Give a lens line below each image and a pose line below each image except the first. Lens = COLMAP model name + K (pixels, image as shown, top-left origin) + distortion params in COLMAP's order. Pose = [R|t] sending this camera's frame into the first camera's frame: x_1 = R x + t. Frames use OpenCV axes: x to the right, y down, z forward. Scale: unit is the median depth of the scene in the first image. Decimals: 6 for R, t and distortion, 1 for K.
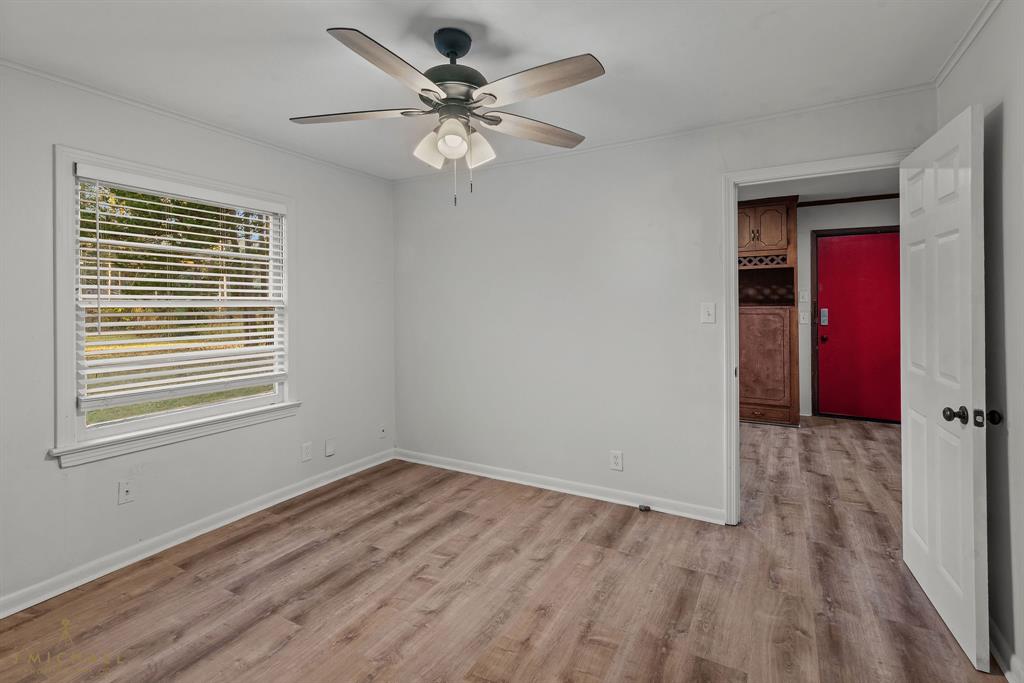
lens RADIAL K [[485.6, 0, 515.6], [0, 485.6, 302.1], [0, 0, 1]] dist [0.002235, 0.011404]
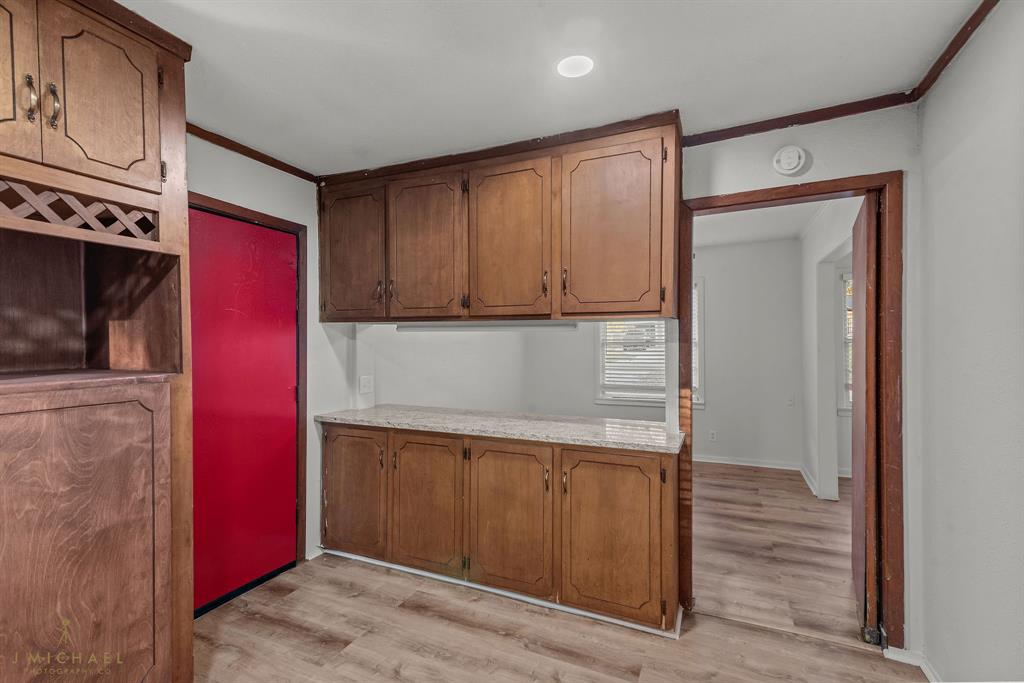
lens RADIAL K [[468.2, 0, 509.3], [0, 468.2, 347.8], [0, 0, 1]] dist [0.016104, -0.000305]
pose [[-0.073387, 0.003719, 0.997297, 0.224797], [0.010399, 0.999942, -0.002963, -0.005059], [-0.997249, 0.010153, -0.073422, 0.771841]]
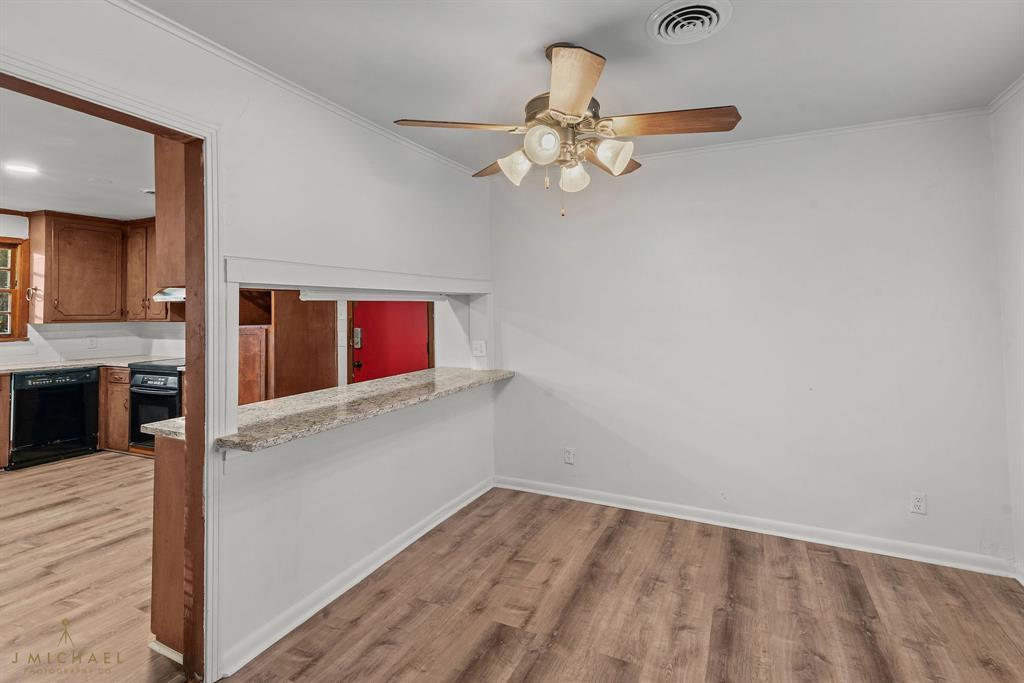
lens RADIAL K [[485.6, 0, 515.6], [0, 485.6, 302.1], [0, 0, 1]] dist [0.002235, 0.011404]
pose [[0.998190, 0.005479, 0.059881, 0.887216], [-0.003666, 0.999533, -0.030352, -0.006100], [-0.060019, 0.030077, 0.997744, 0.187822]]
